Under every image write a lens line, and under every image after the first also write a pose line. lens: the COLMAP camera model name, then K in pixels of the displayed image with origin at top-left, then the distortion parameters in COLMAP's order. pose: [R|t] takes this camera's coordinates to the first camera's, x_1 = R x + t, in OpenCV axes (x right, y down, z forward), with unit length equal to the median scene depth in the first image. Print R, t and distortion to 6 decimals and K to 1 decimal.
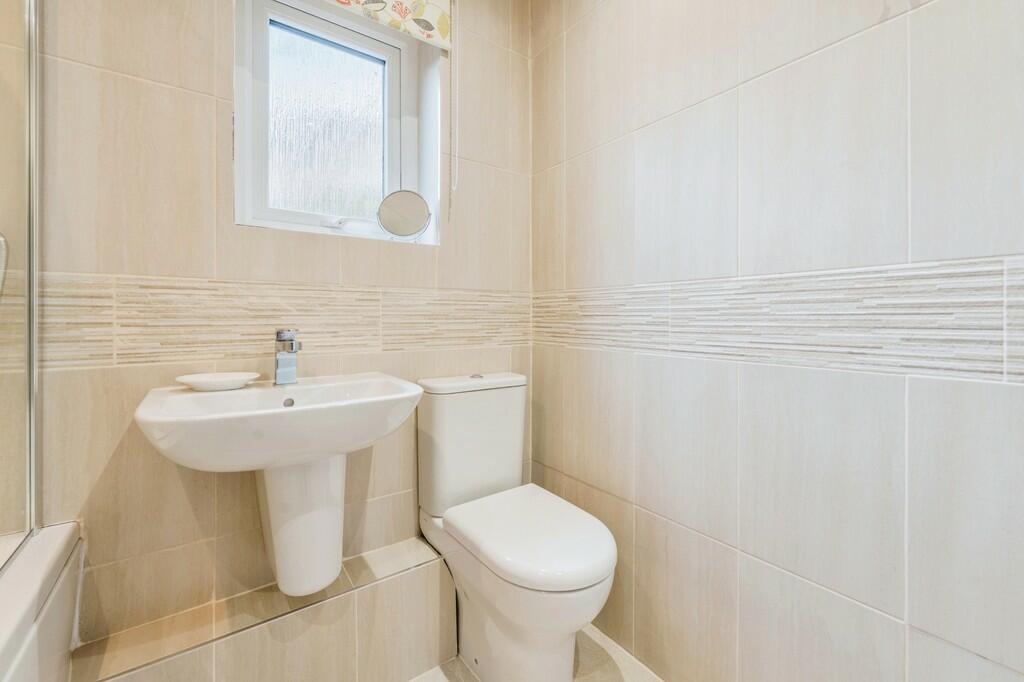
lens RADIAL K [[418.6, 0, 515.0], [0, 418.6, 316.4], [0, 0, 1]] dist [-0.000832, 0.000028]
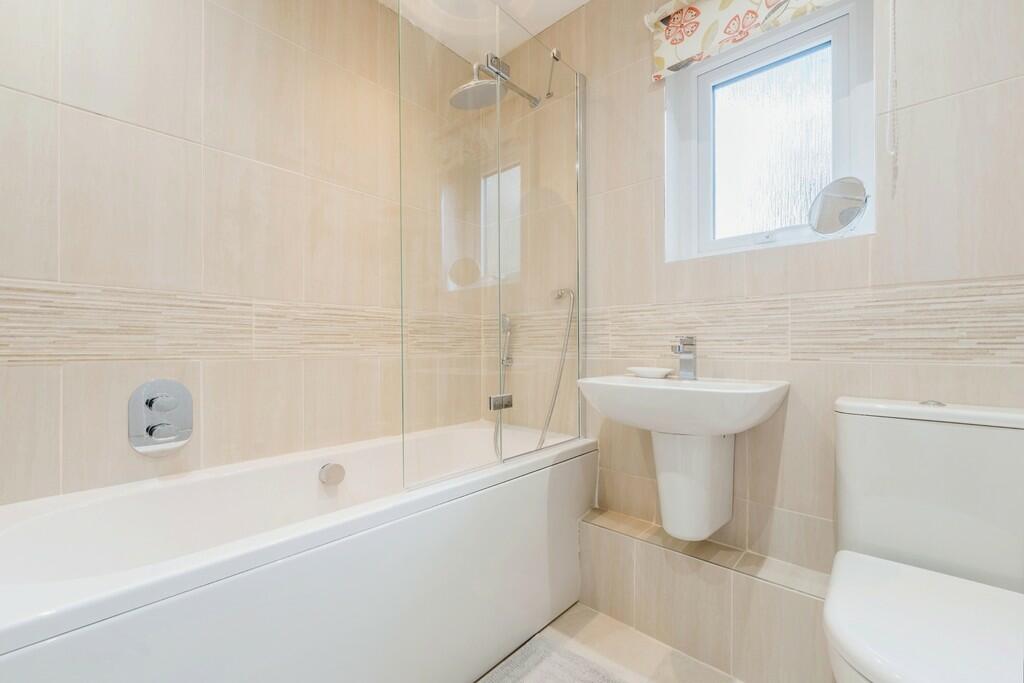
lens RADIAL K [[425.2, 0, 512.0], [0, 425.2, 341.5], [0, 0, 1]] dist [-0.000548, -0.000311]
pose [[0.199714, -0.009072, -0.979812, 0.523579], [0.007474, 0.999942, -0.007735, 0.043091], [0.979826, -0.005778, 0.199770, 0.178380]]
